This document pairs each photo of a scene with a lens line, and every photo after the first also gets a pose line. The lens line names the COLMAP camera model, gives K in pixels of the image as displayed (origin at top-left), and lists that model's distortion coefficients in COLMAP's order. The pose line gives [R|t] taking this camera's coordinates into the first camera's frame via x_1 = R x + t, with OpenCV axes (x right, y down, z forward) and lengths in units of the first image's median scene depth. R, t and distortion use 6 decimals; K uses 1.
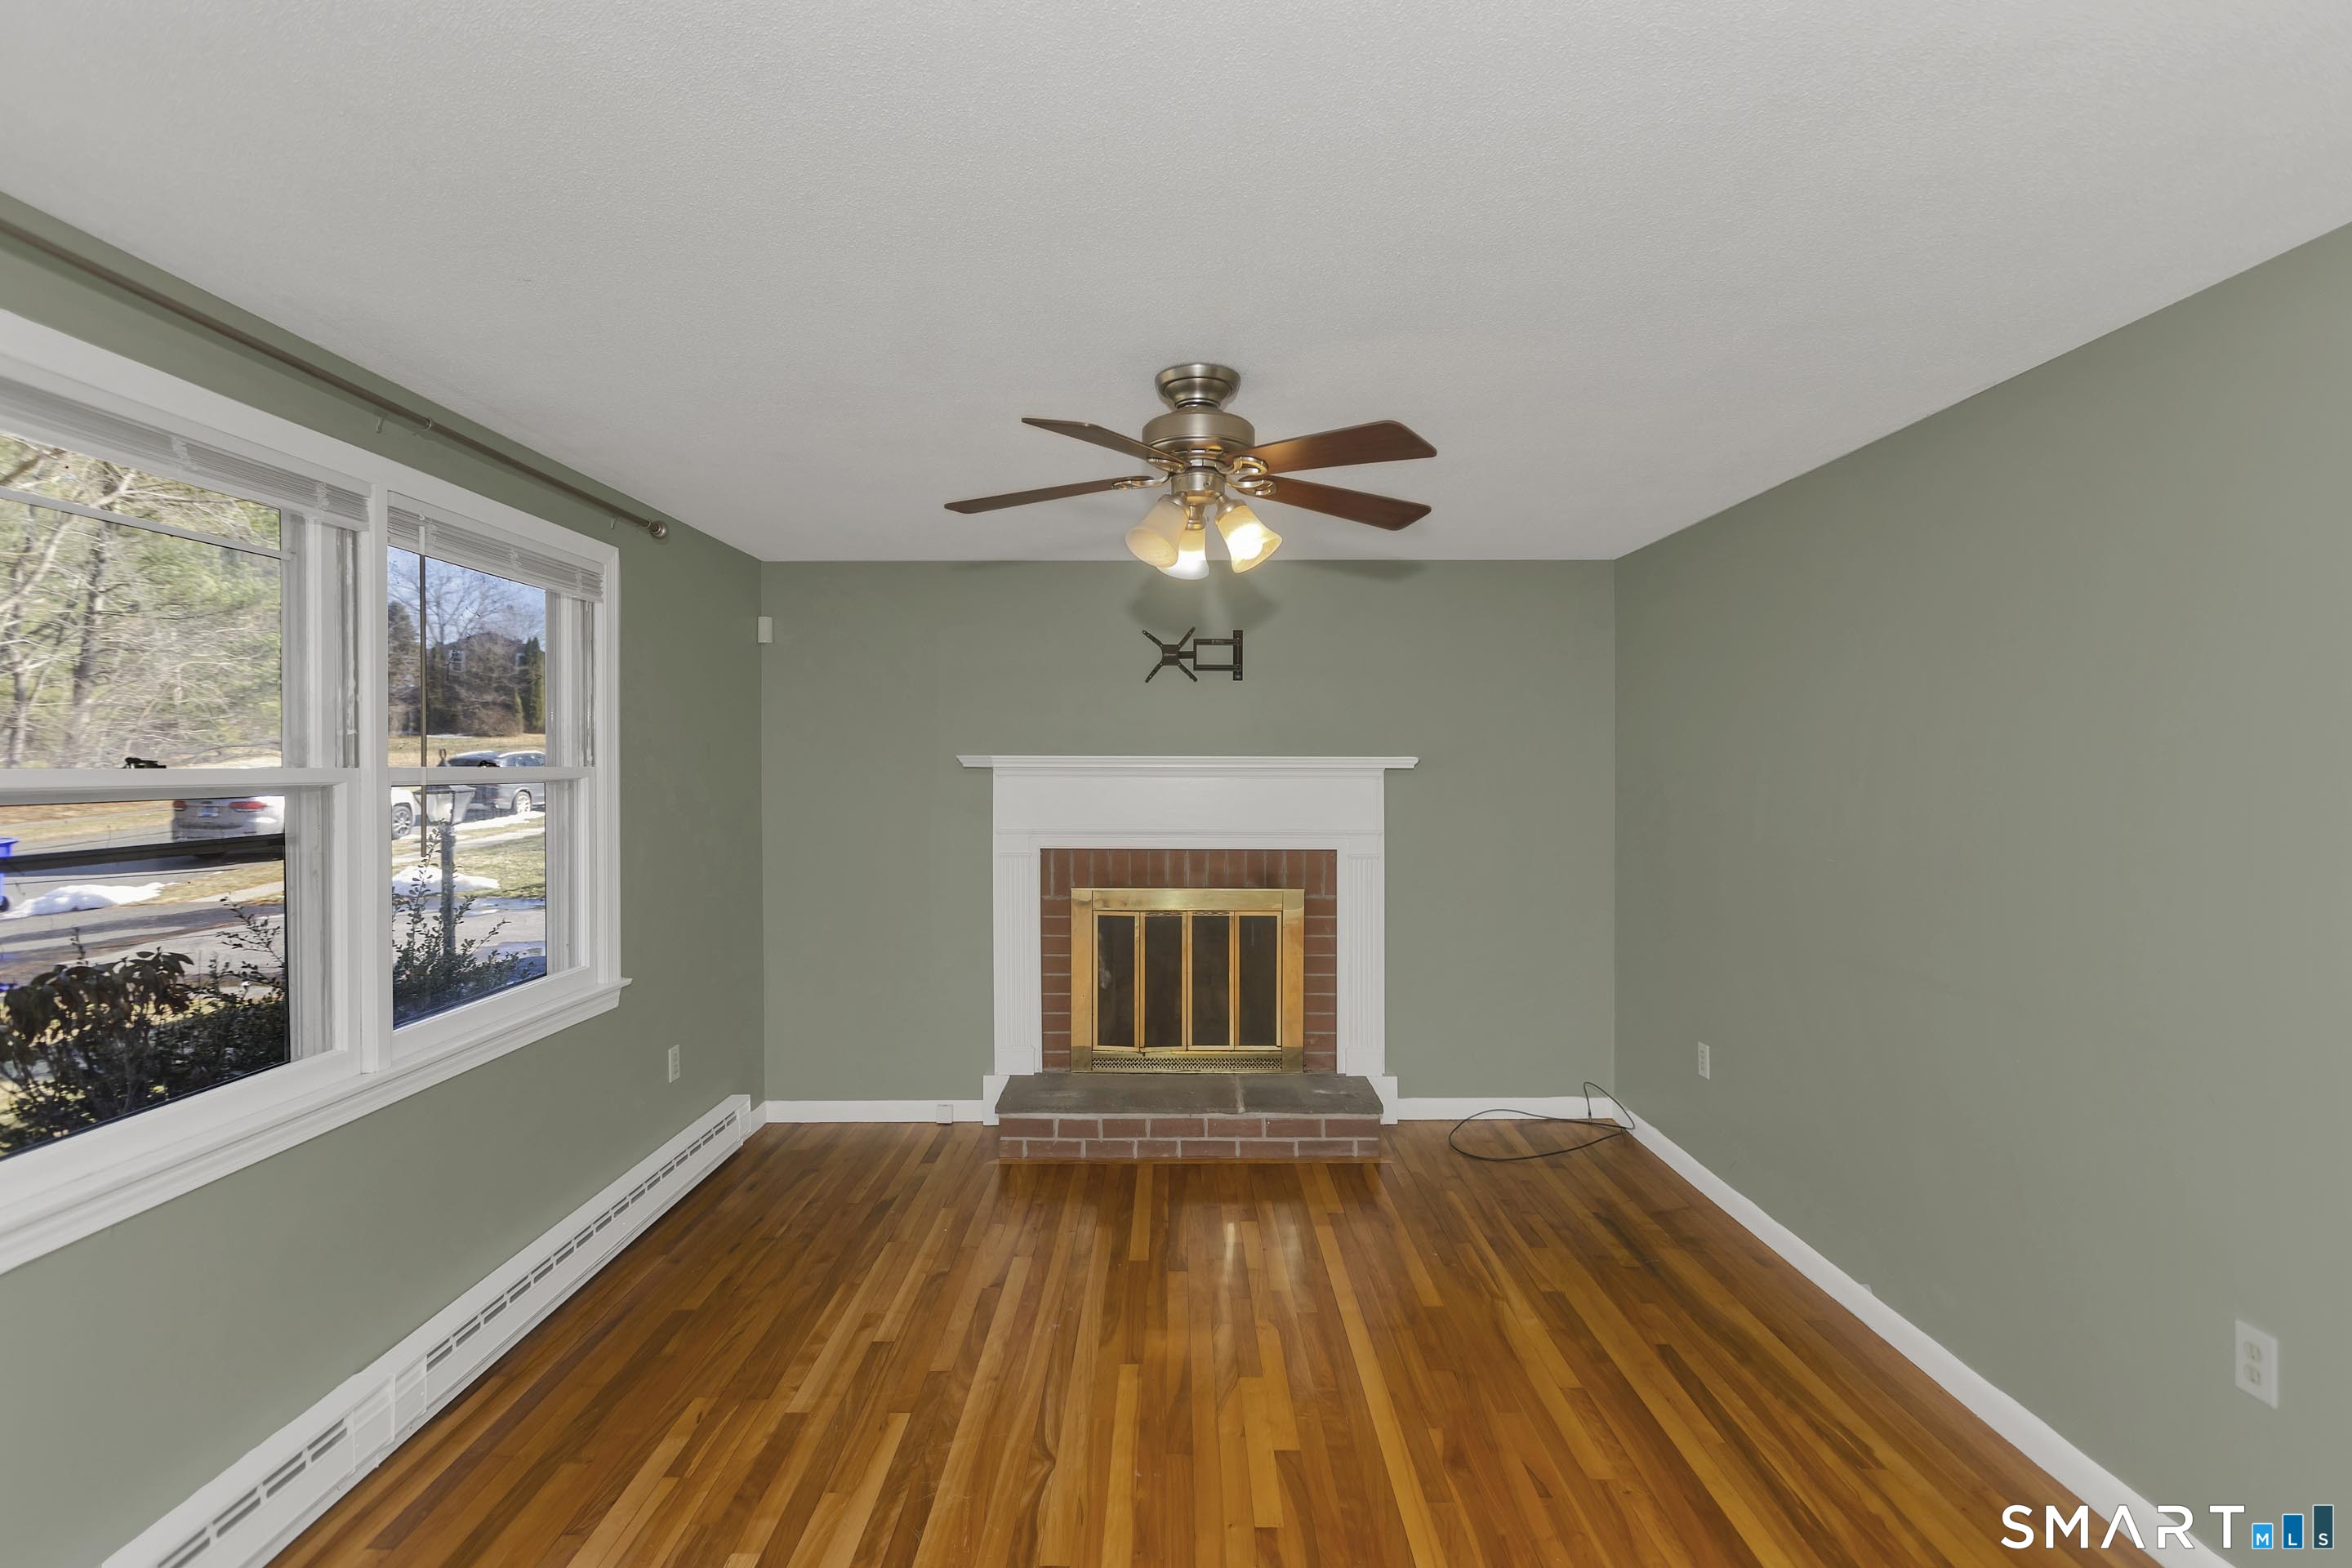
lens RADIAL K [[1115.9, 0, 1186.9], [0, 1115.9, 770.1], [0, 0, 1]] dist [-0.002134, 0.003018]
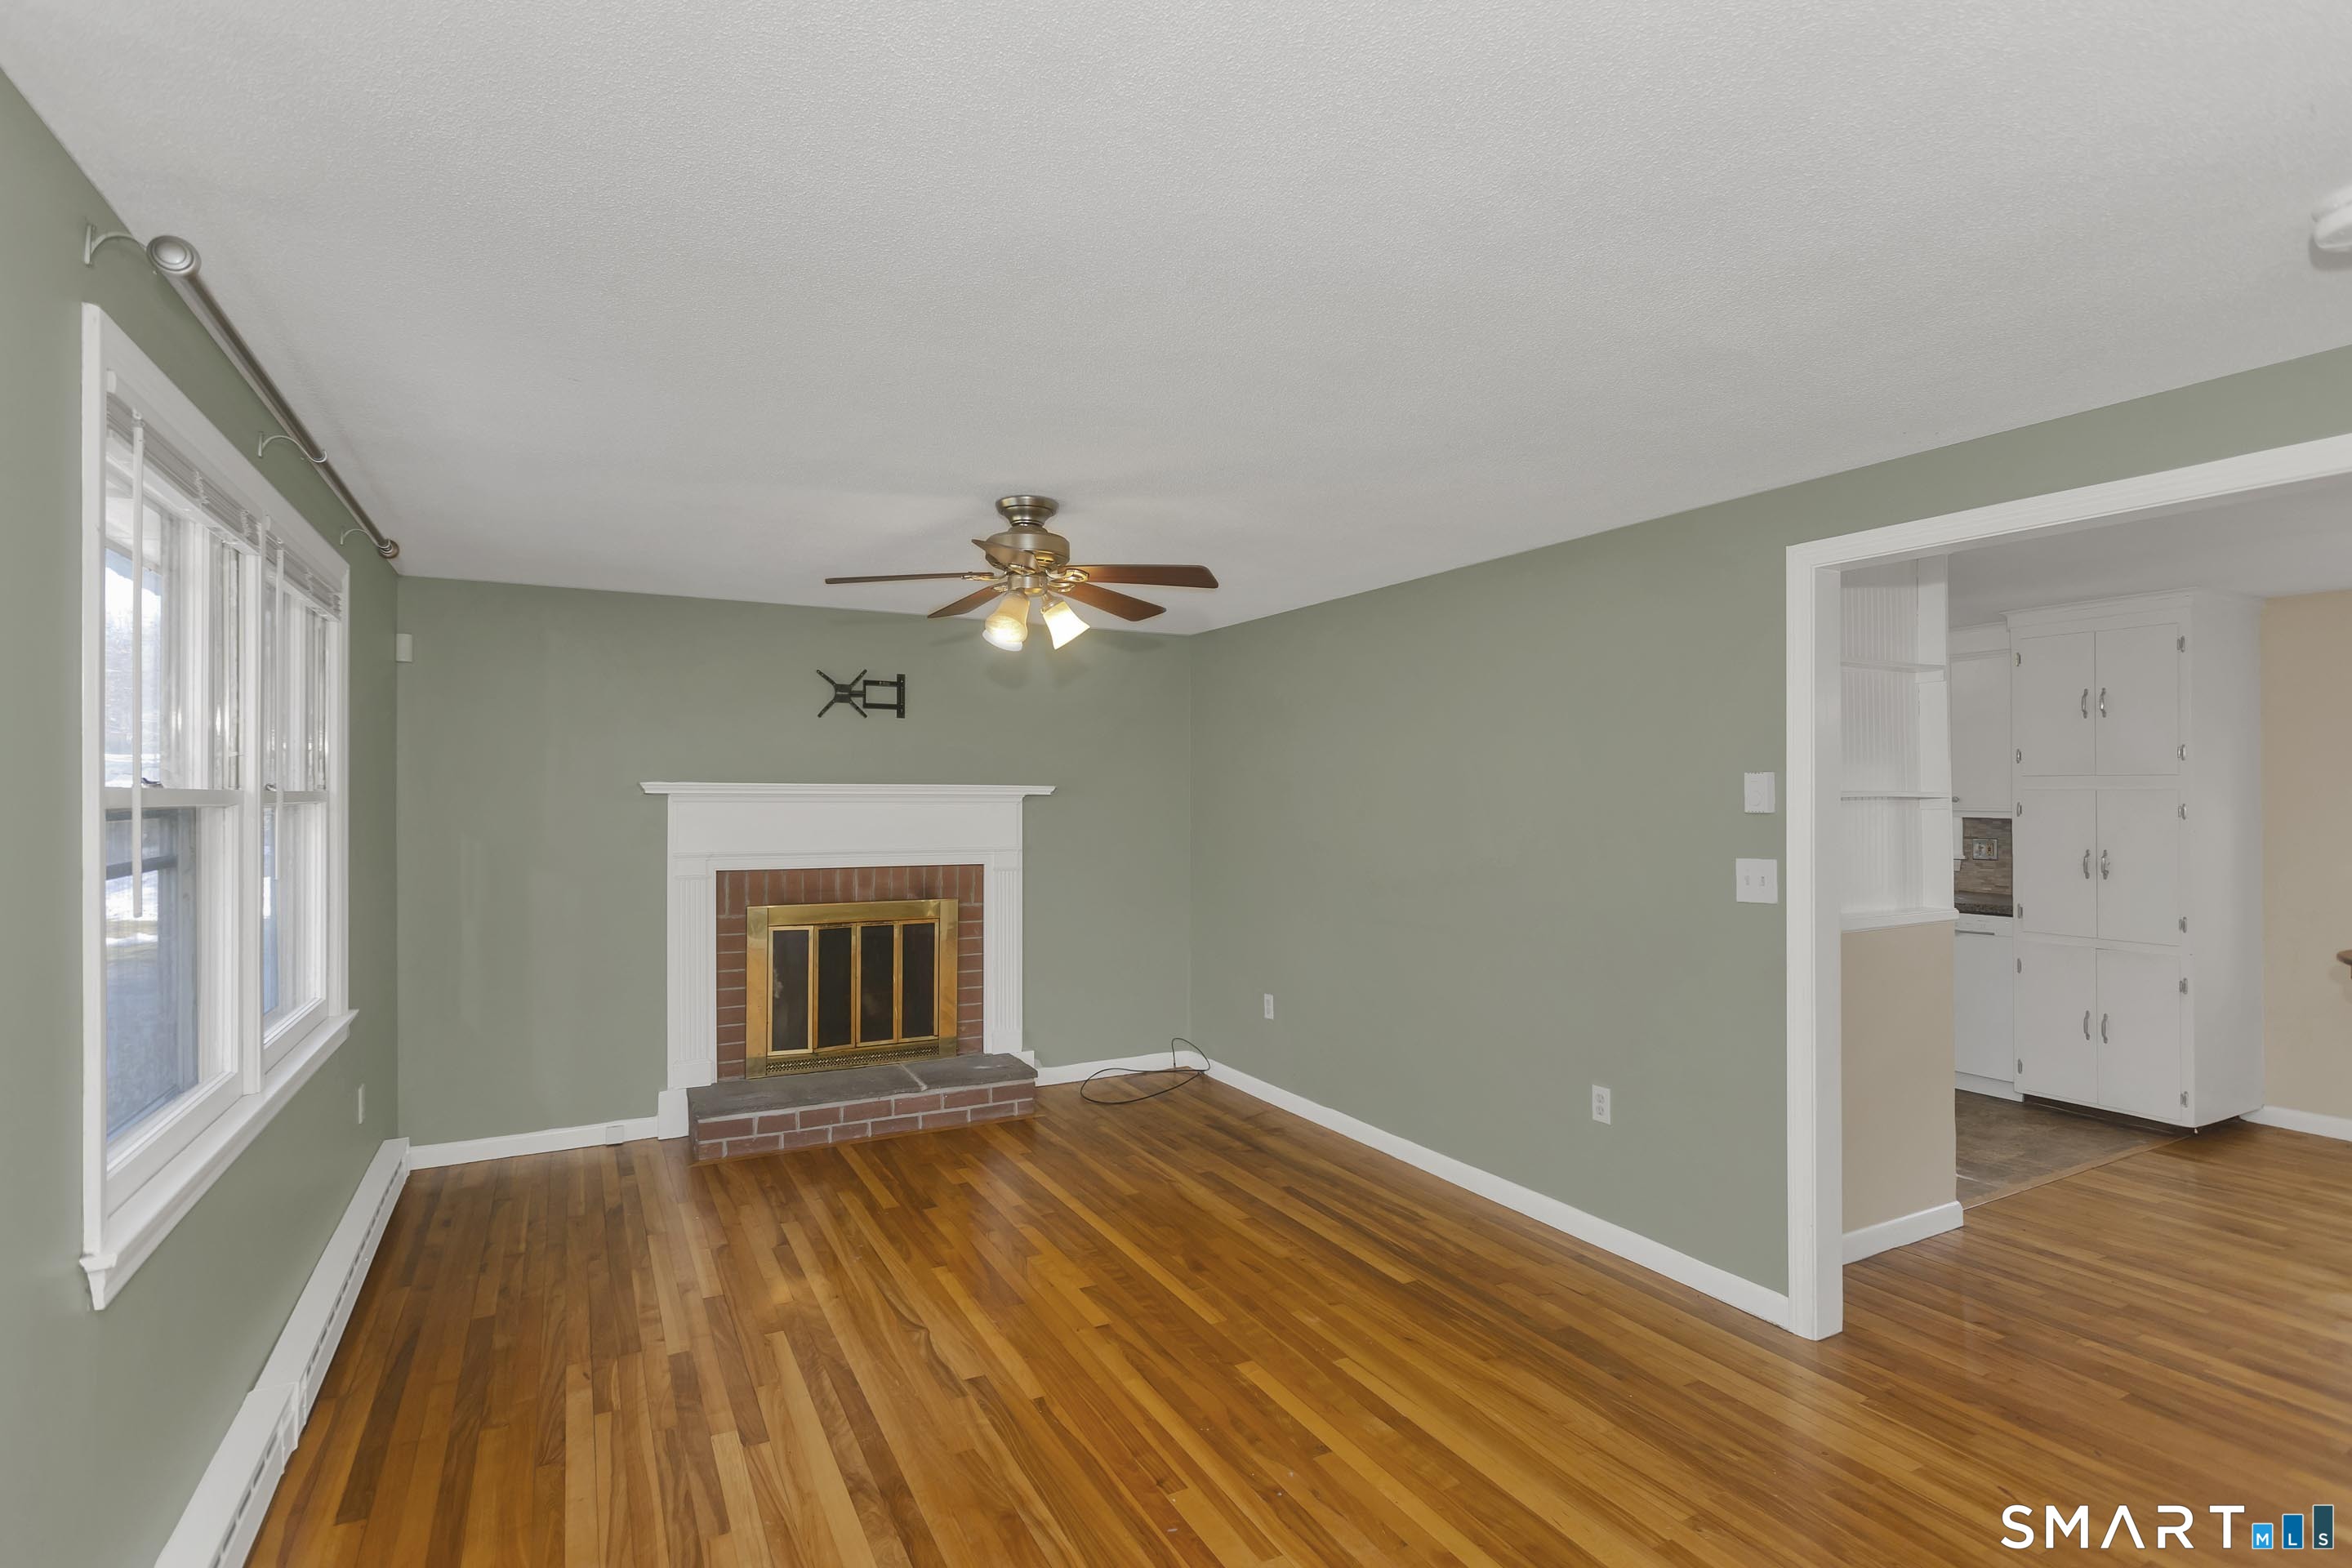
lens RADIAL K [[1115.9, 0, 1188.8], [0, 1115.9, 797.4], [0, 0, 1]] dist [-0.002134, 0.003018]
pose [[0.880461, 0.000635, 0.474119, -0.261613], [0.000372, 0.999998, -0.002032, 0.003162], [-0.474119, 0.001965, 0.880458, -0.160293]]
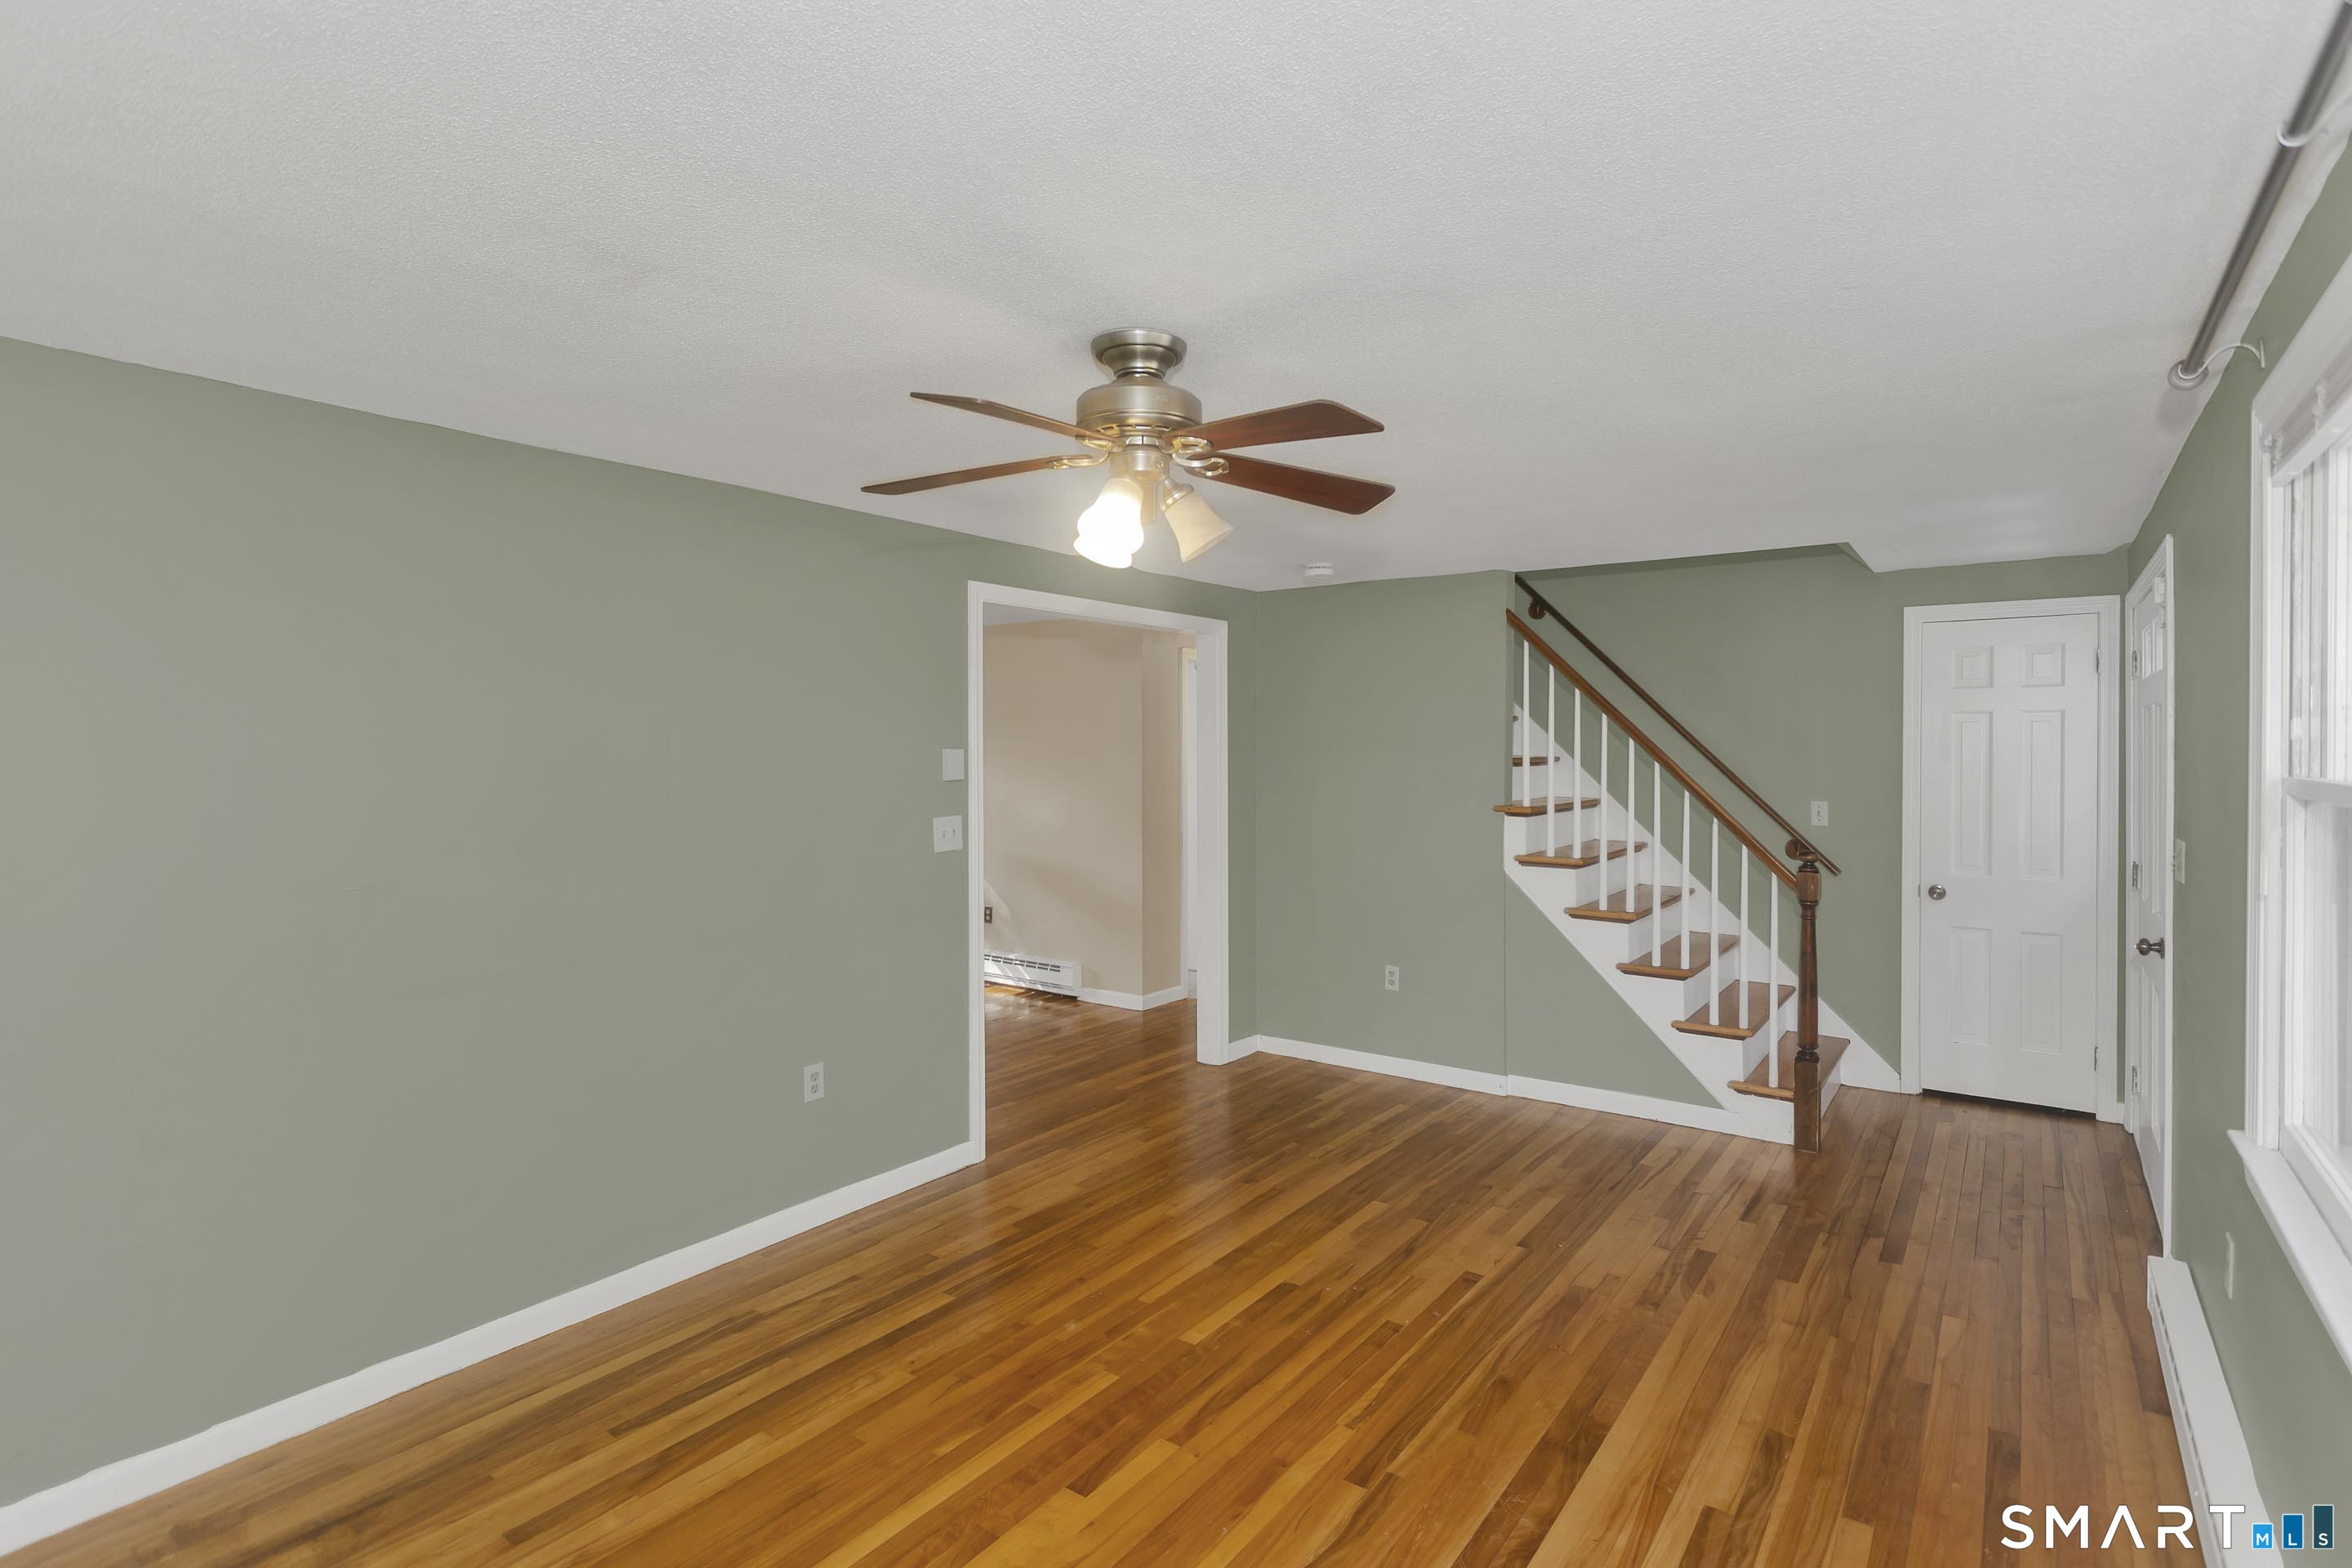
lens RADIAL K [[1139.9, 0, 1220.6], [0, 1139.9, 754.5], [0, 0, 1]] dist [0.002428, 0.002823]
pose [[-0.808412, 0.000564, 0.588617, -0.336754], [0.006348, 0.999950, 0.007762, -0.016507], [-0.588583, 0.010011, -0.808375, 0.980272]]
